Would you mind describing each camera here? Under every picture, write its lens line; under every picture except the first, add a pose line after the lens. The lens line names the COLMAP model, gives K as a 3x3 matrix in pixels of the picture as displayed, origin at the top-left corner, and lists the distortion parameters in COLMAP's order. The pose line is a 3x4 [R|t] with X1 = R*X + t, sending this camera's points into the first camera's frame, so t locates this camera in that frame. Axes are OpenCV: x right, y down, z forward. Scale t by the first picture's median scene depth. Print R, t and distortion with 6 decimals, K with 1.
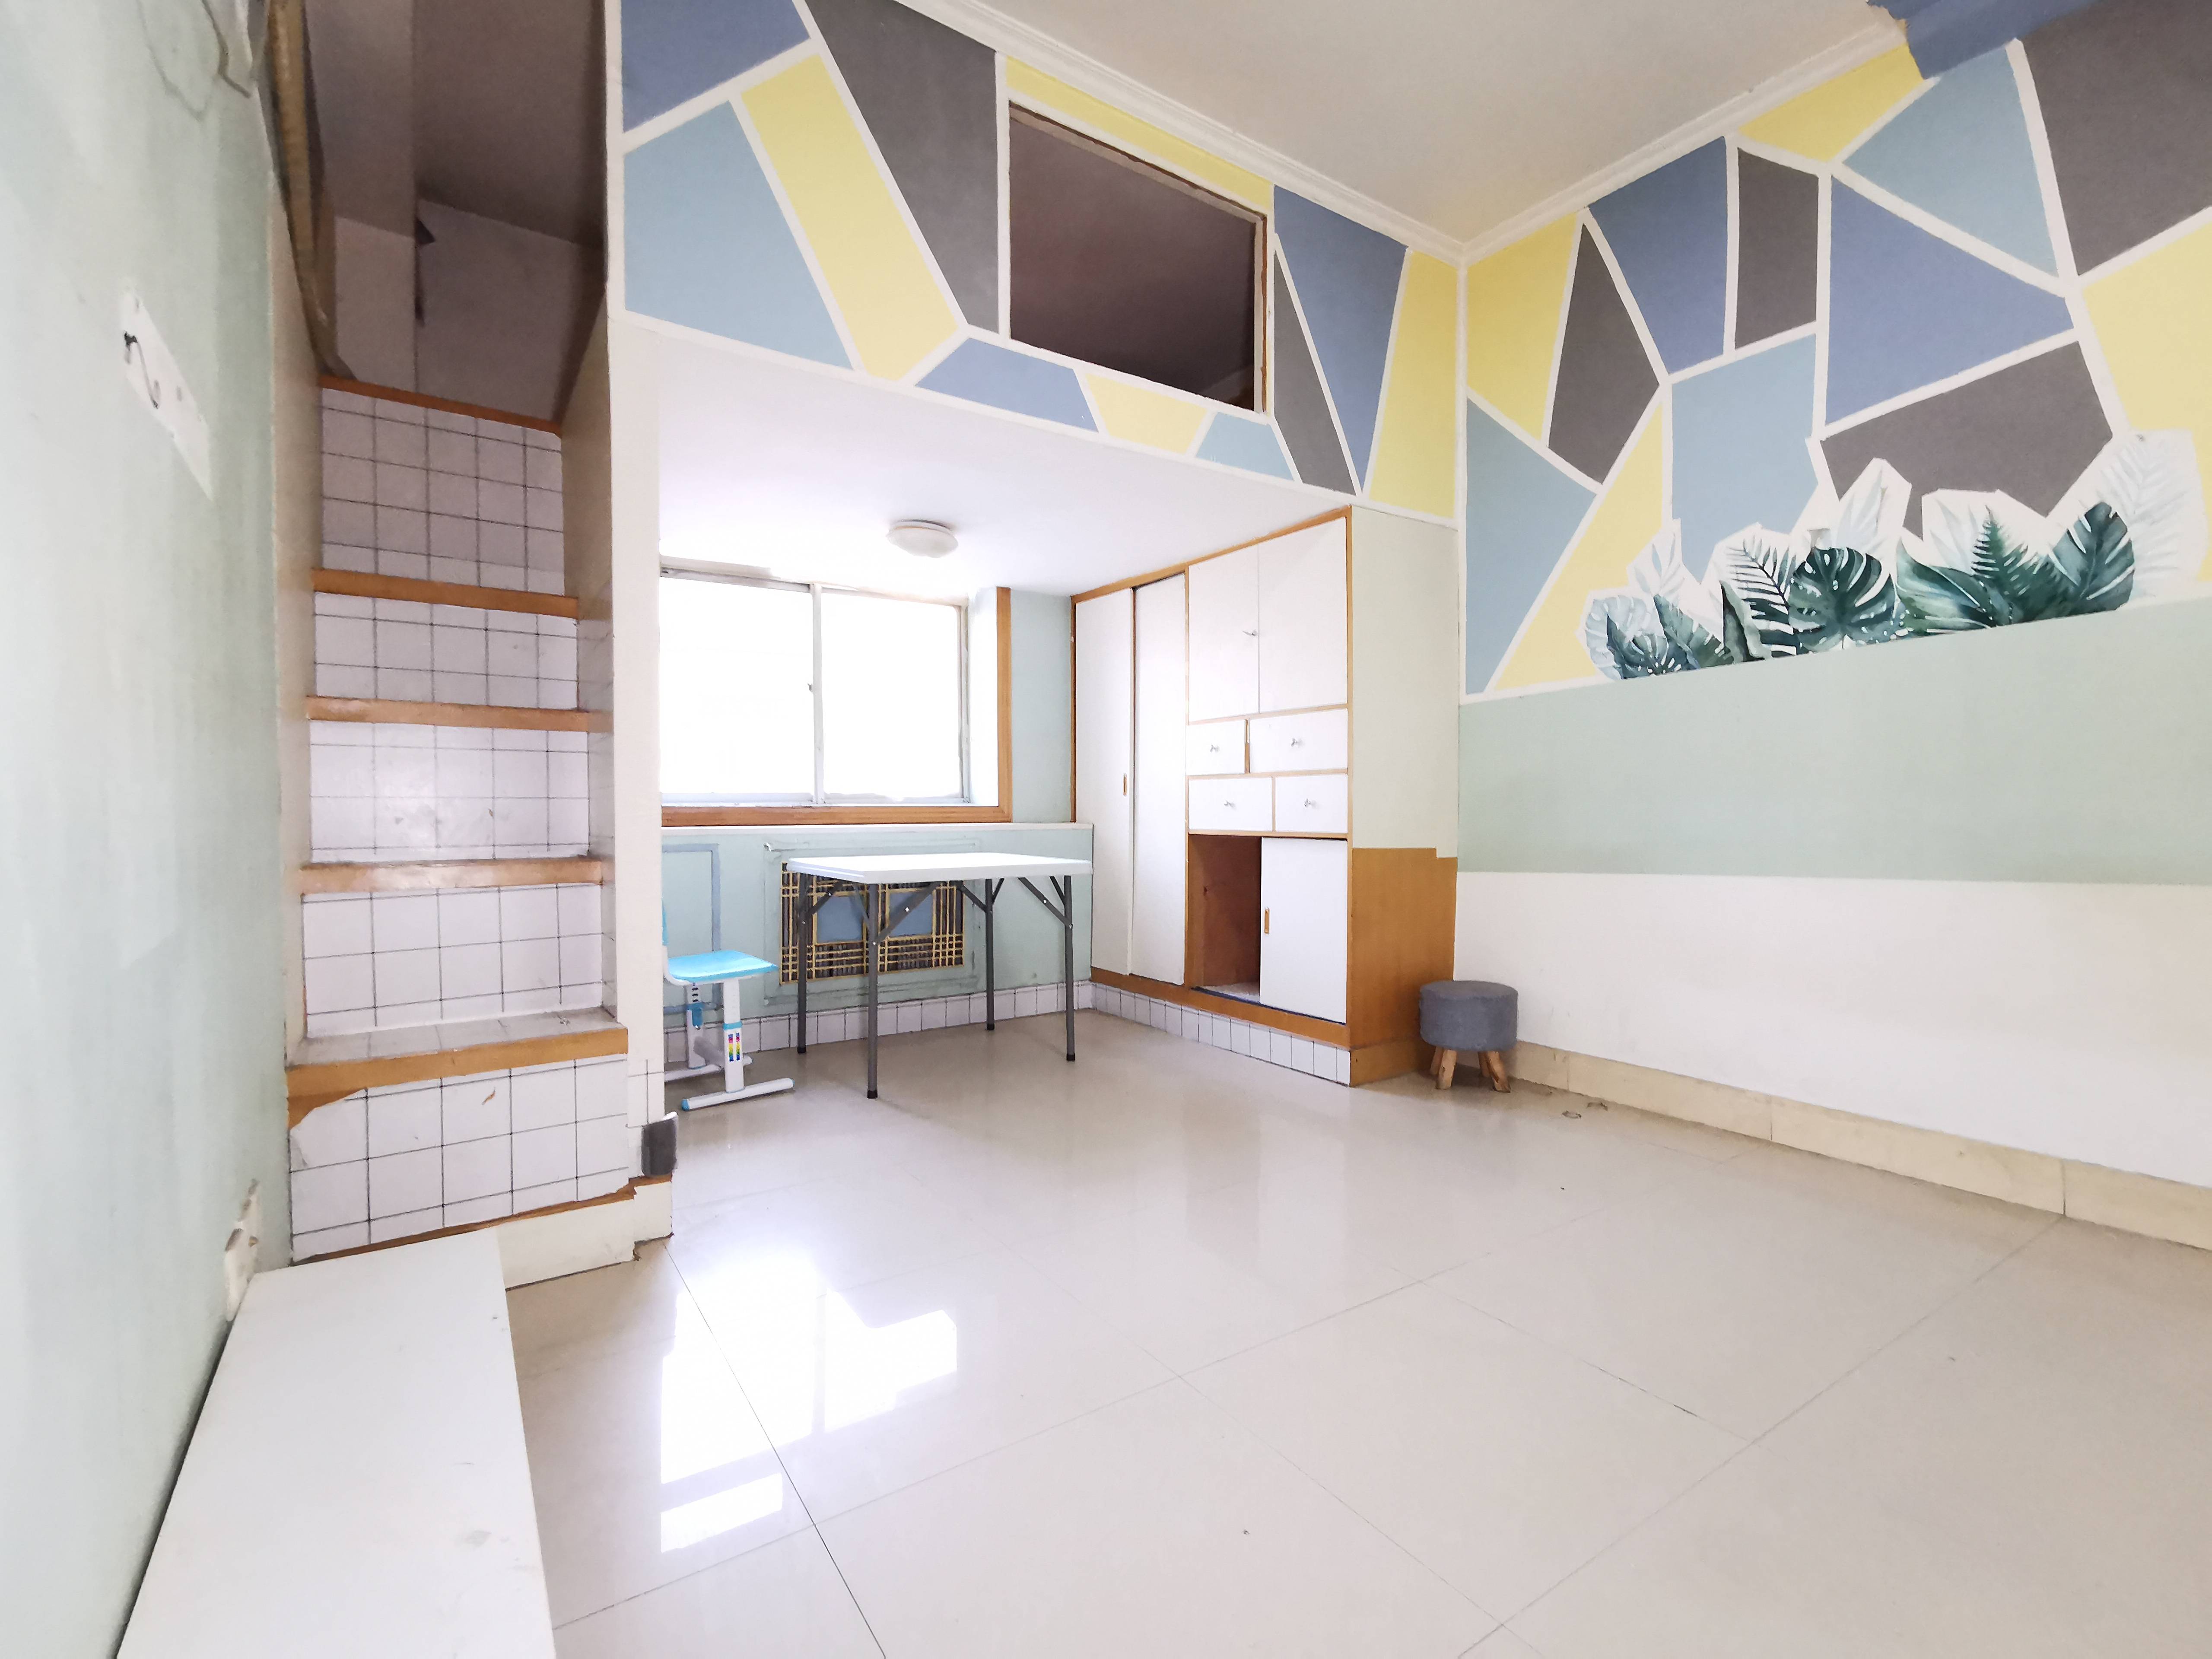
lens RADIAL K [[1012.2, 0, 1106.0], [0, 1012.2, 829.5], [0, 0, 1]] dist [0.000177, 0.000337]
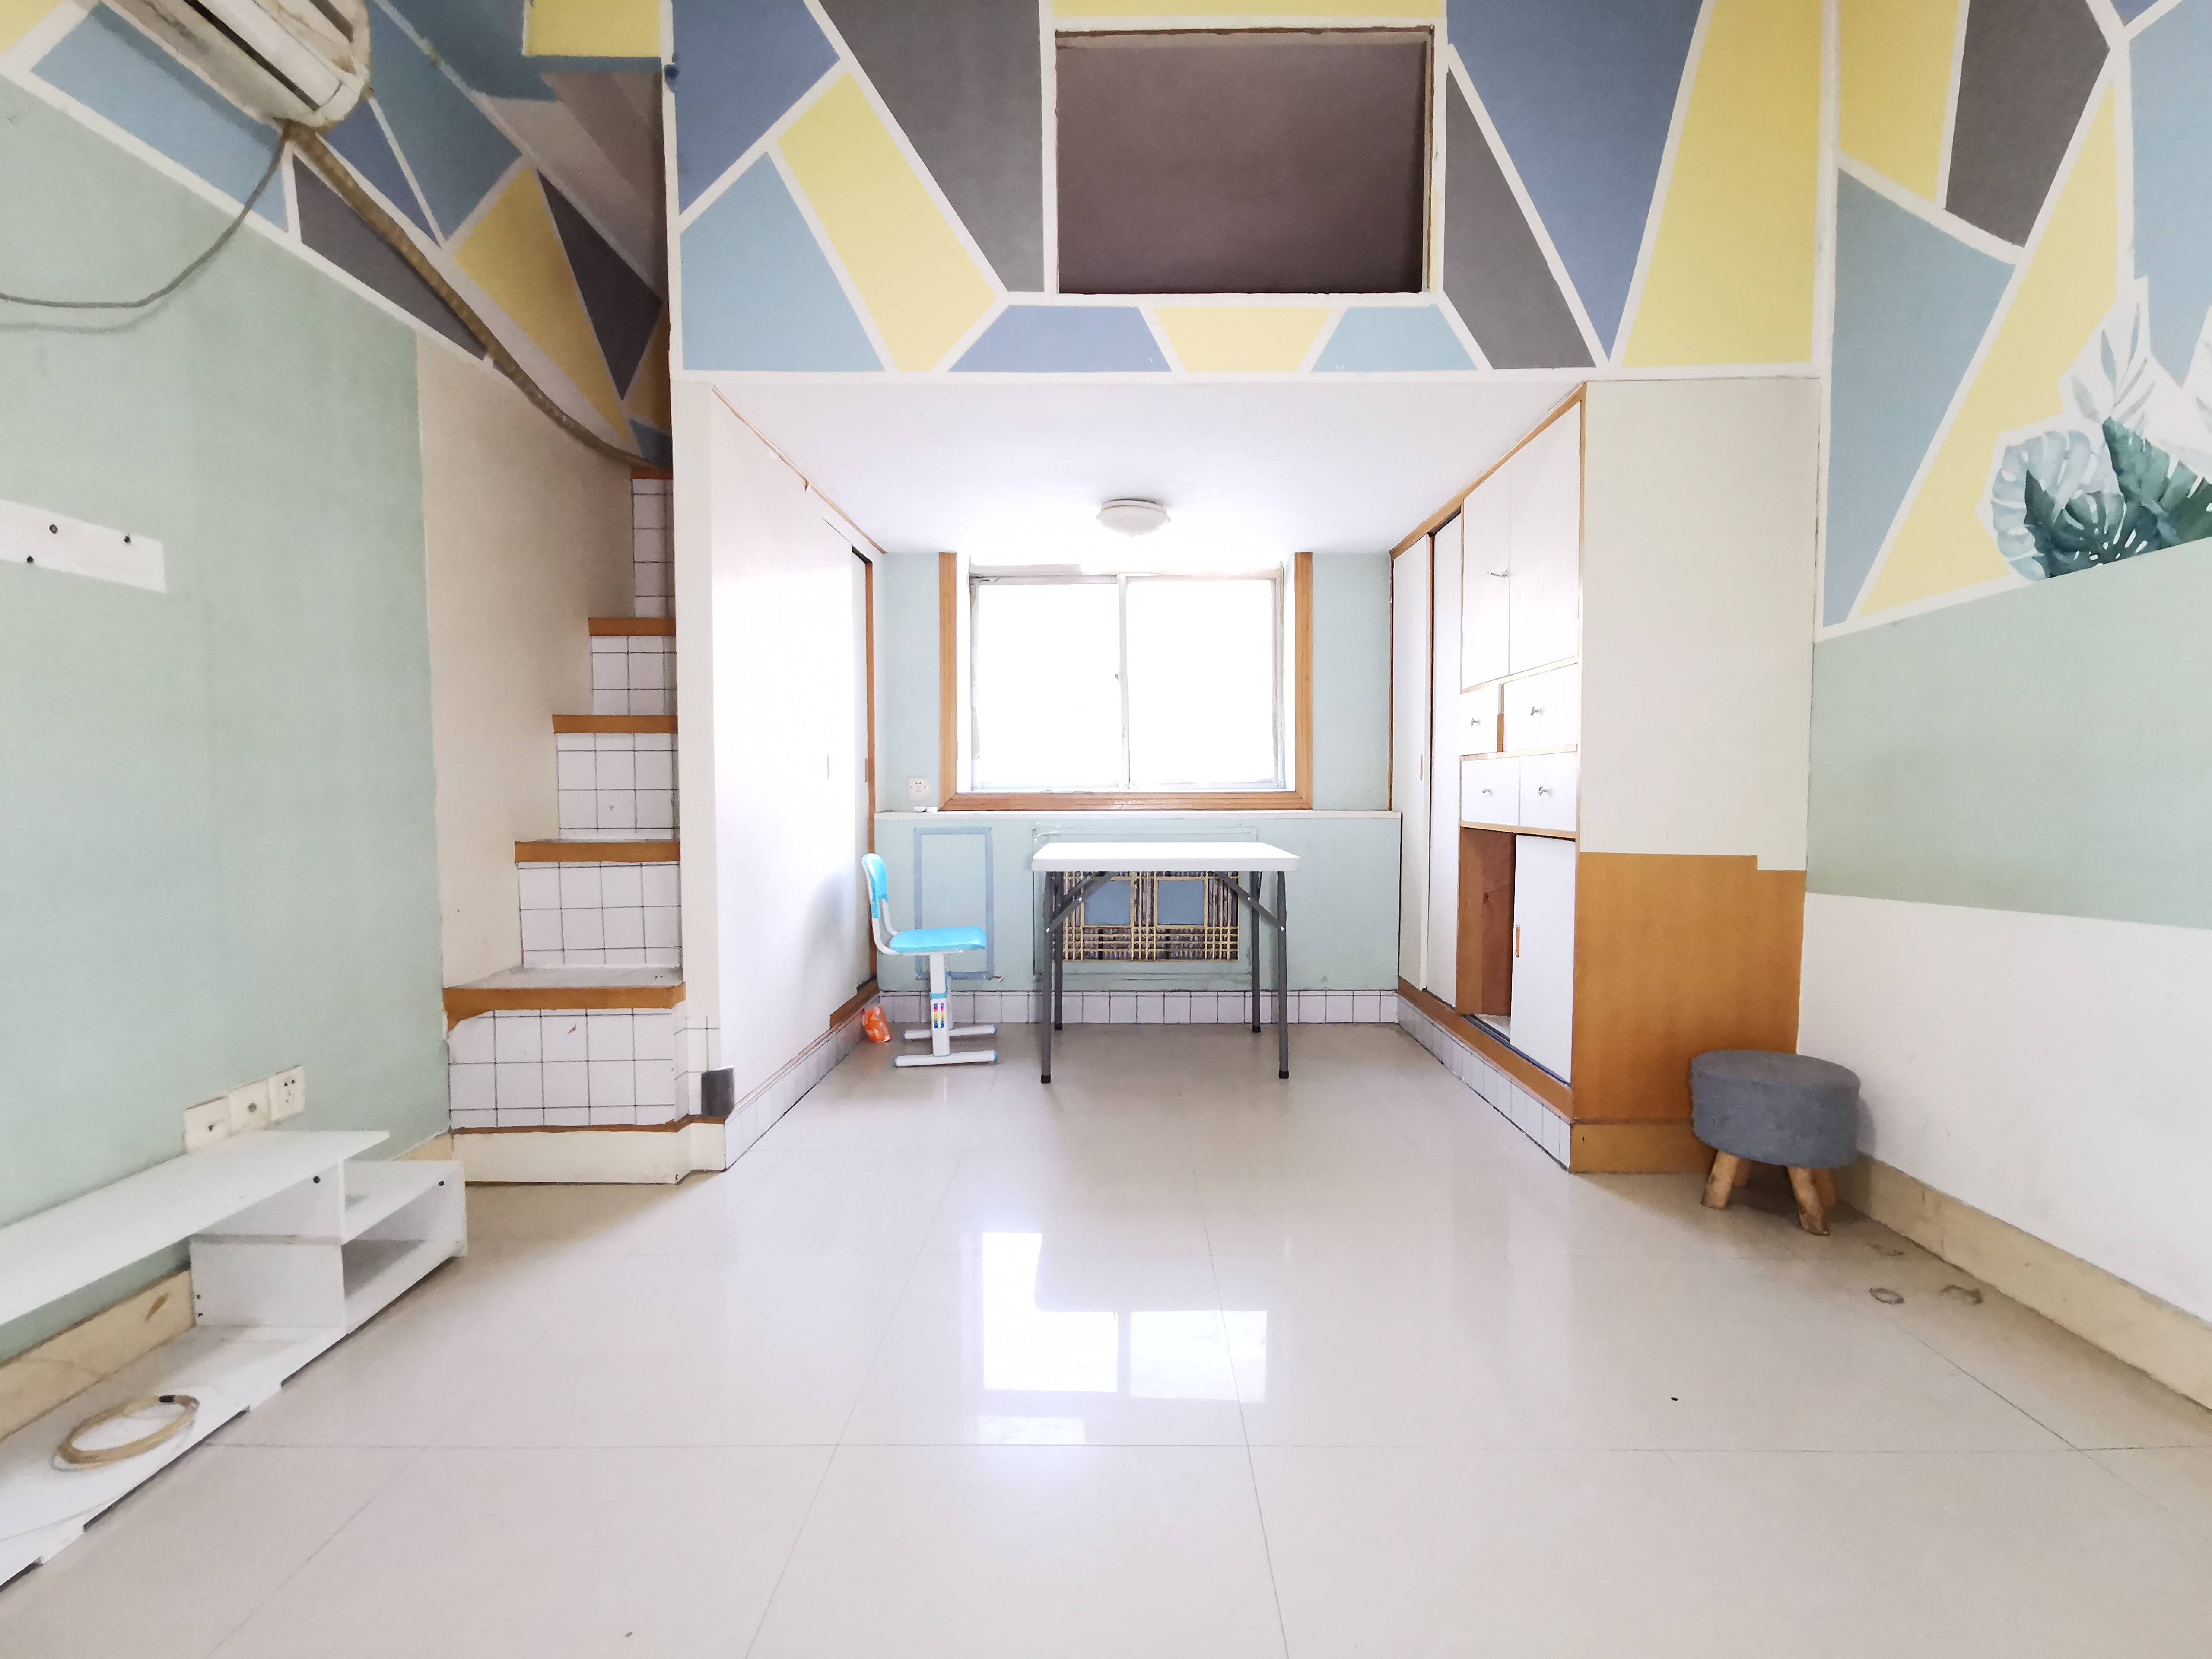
lens RADIAL K [[1009.5, 0, 1106.0], [0, 1009.5, 829.5], [0, 0, 1]] dist [0.018100, -0.008837]
pose [[0.822127, 0.020980, -0.568917, 0.391094], [-0.009263, 0.999681, 0.023480, -0.012667], [0.569228, -0.014033, 0.822060, 0.205873]]
